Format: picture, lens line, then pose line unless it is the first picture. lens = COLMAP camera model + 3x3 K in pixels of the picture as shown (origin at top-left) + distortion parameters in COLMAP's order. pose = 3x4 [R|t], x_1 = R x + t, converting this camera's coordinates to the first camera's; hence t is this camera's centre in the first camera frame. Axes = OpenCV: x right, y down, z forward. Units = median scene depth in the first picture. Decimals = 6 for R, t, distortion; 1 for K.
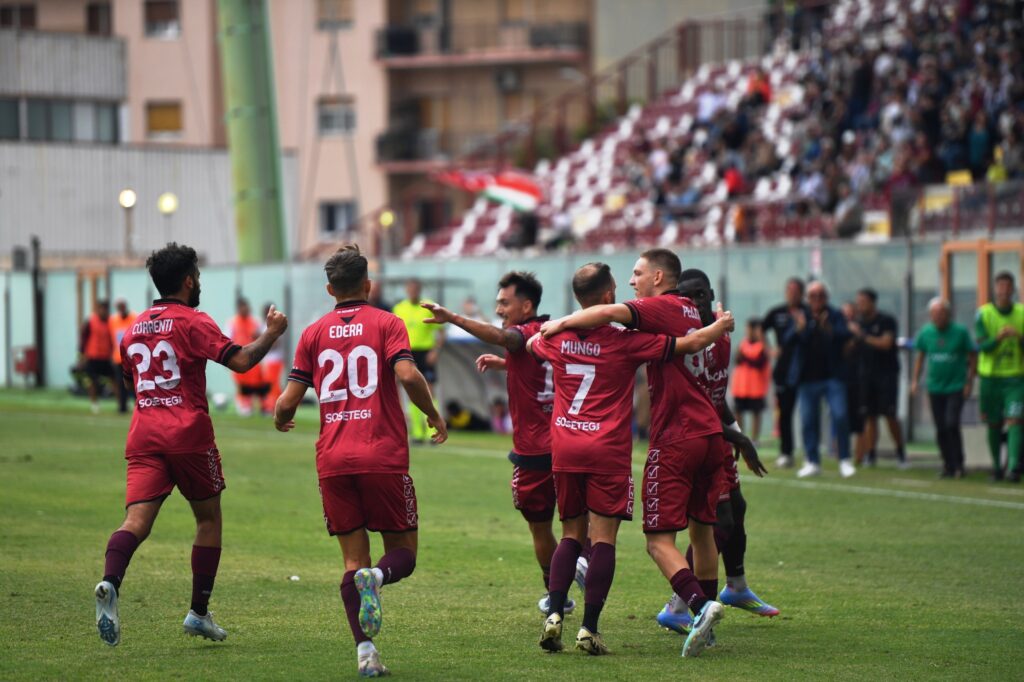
lens RADIAL K [[794.0, 0, 511.9], [0, 794.0, 316.3], [0, 0, 1]] dist [0.020789, 0.002037]
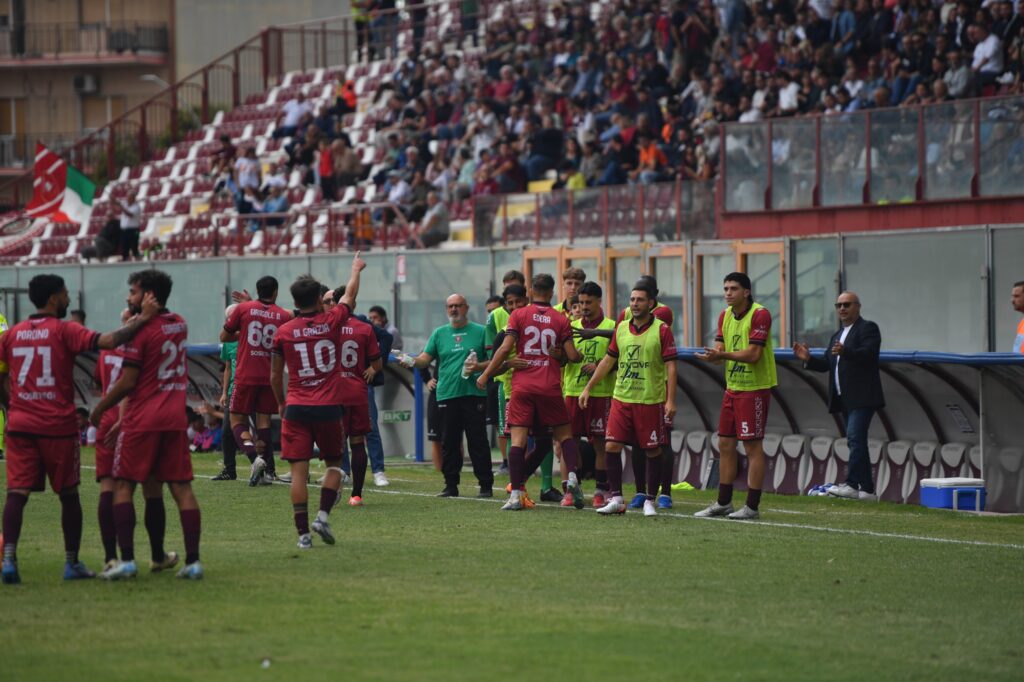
lens RADIAL K [[794.0, 0, 511.9], [0, 794.0, 316.3], [0, 0, 1]] dist [0.020789, 0.002037]
pose [[0.999346, -0.005656, 0.035713, 0.484337], [0.005634, 0.999984, 0.000717, -0.009402], [-0.035716, -0.000515, 0.999362, -0.002007]]
